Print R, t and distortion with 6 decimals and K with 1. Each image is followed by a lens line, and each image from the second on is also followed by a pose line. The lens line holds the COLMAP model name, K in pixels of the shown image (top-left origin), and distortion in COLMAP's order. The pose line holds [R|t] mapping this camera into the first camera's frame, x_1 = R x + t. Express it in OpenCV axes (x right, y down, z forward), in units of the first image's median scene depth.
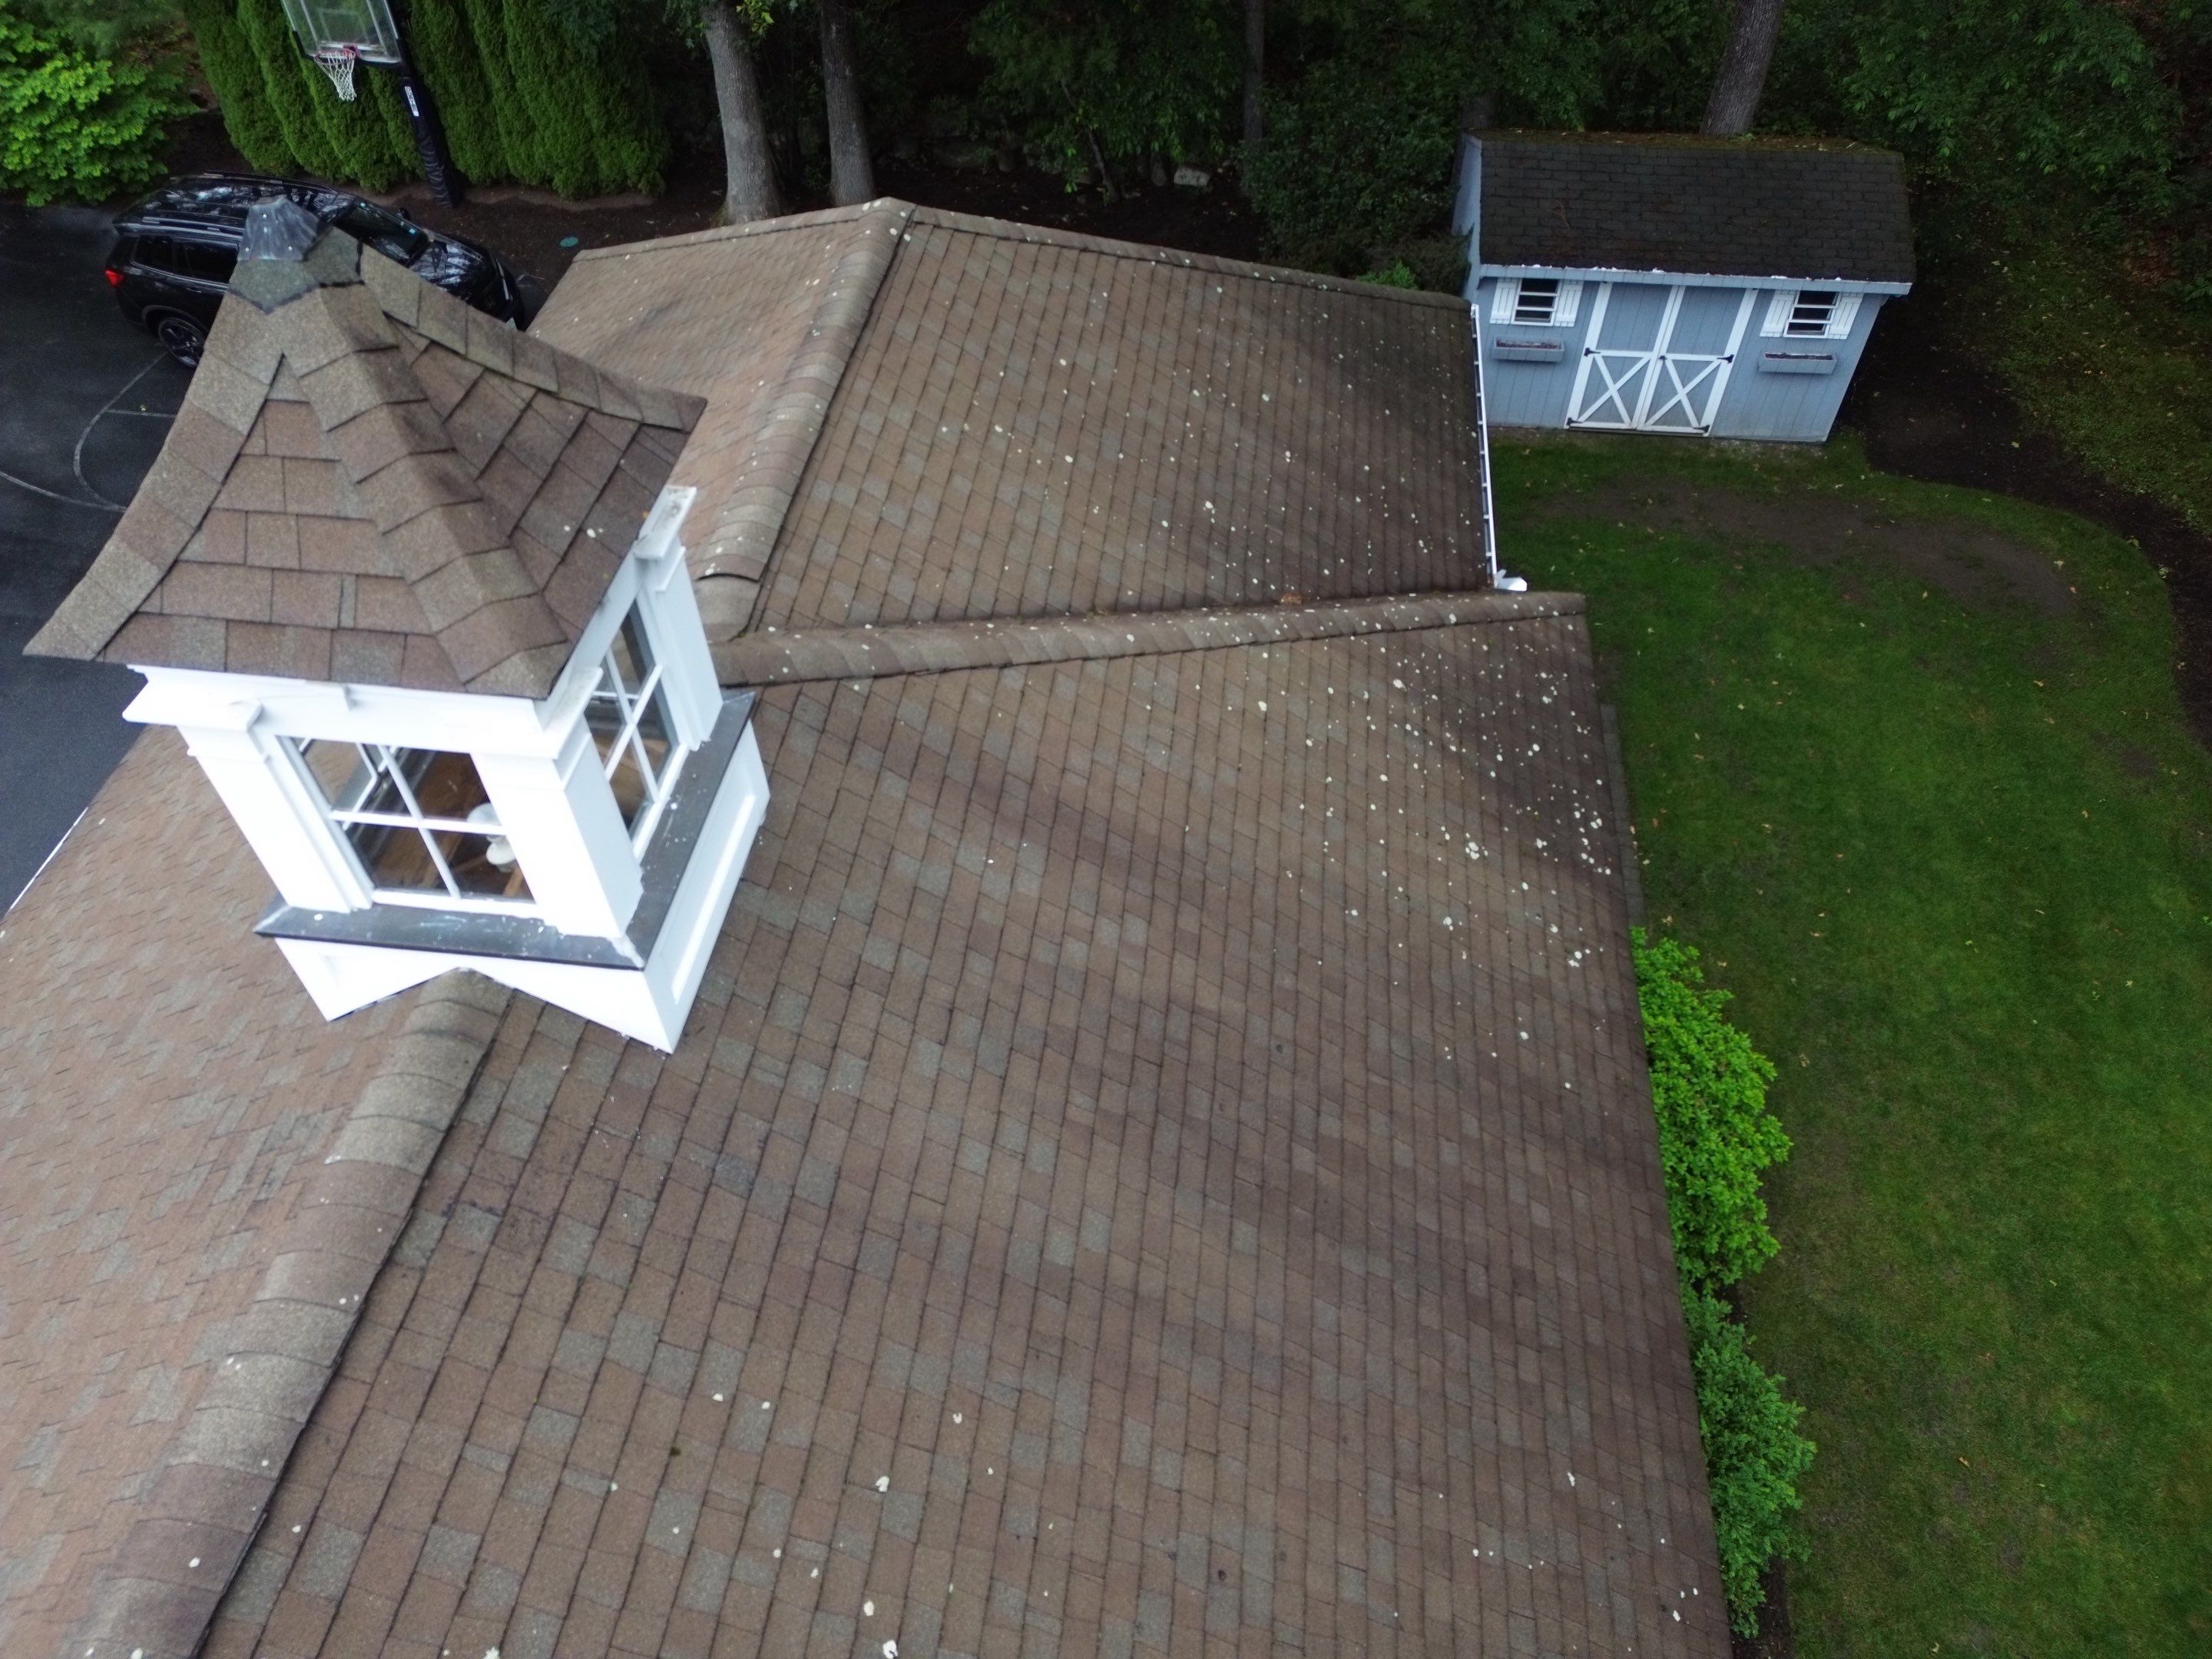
lens RADIAL K [[1547.9, 0, 1102.1], [0, 1547.9, 827.1], [0, 0, 1]] dist [0.056084, -0.025103]
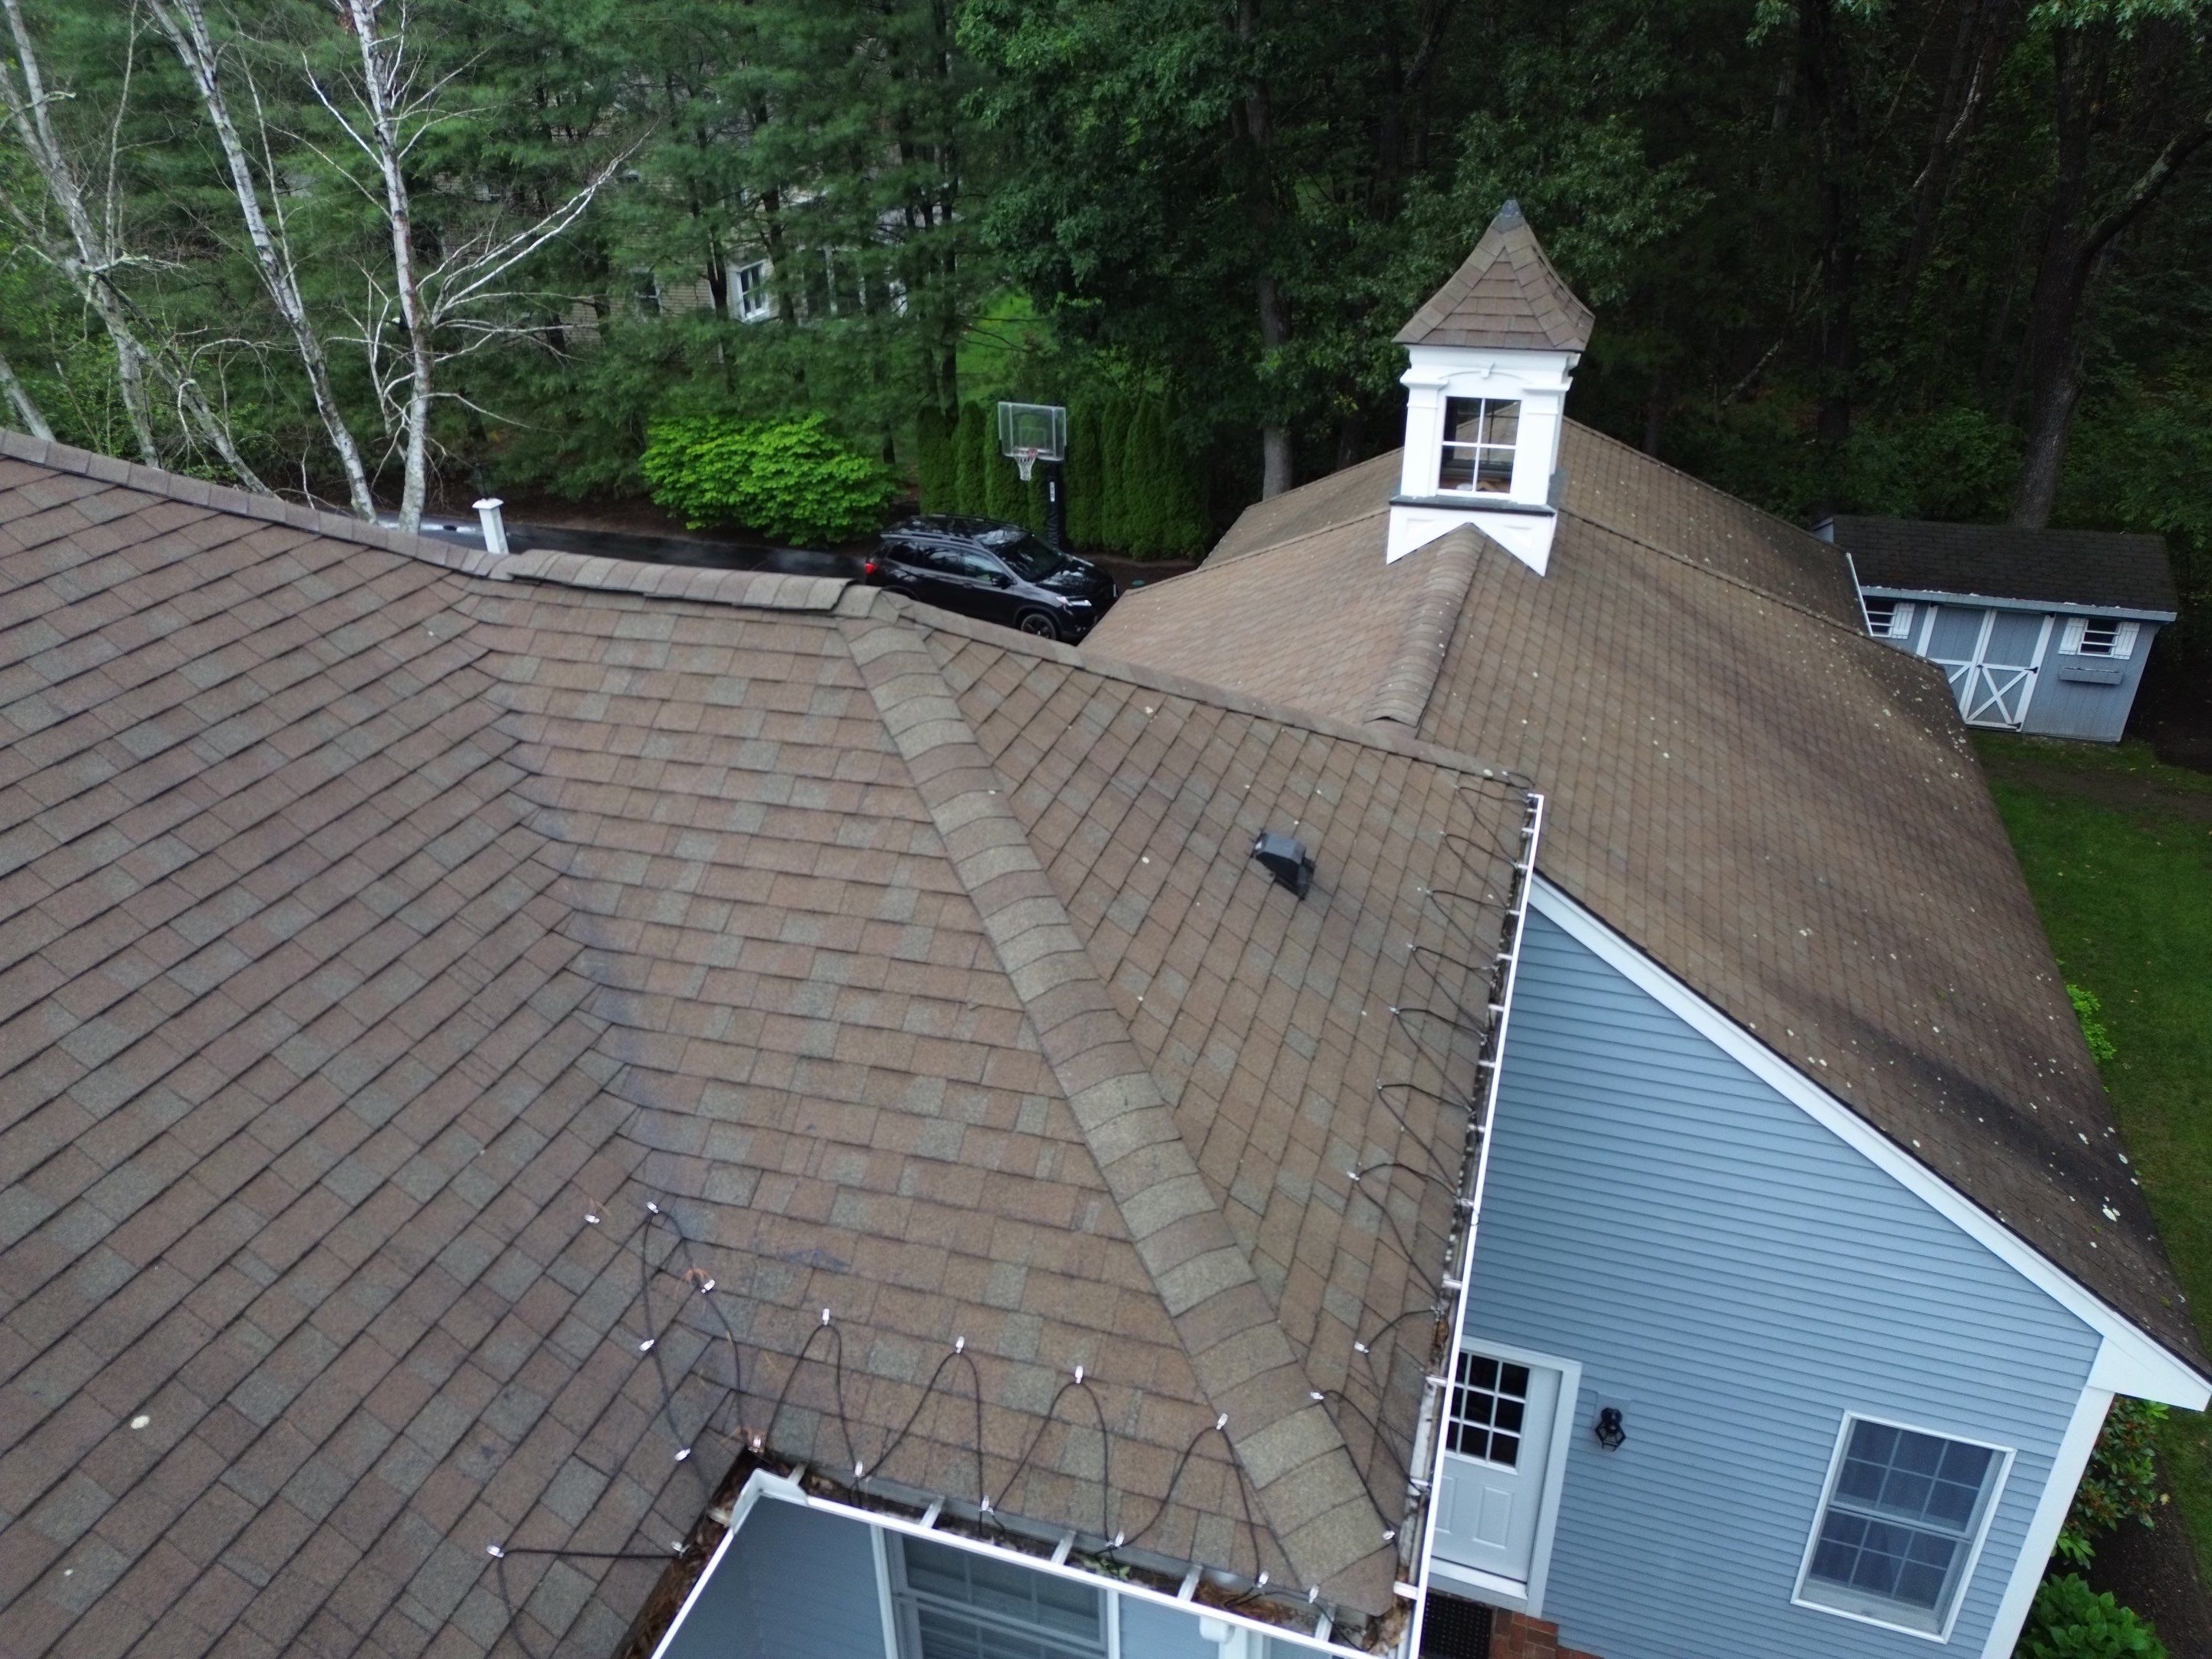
lens RADIAL K [[1547.9, 0, 1099.4], [0, 1547.9, 823.7], [0, 0, 1]] dist [0.056084, -0.025103]
pose [[0.980950, 0.089065, -0.172642, -0.134580], [-0.142083, 0.934995, -0.324958, 0.363066], [0.132477, 0.343297, 0.929837, -0.299772]]
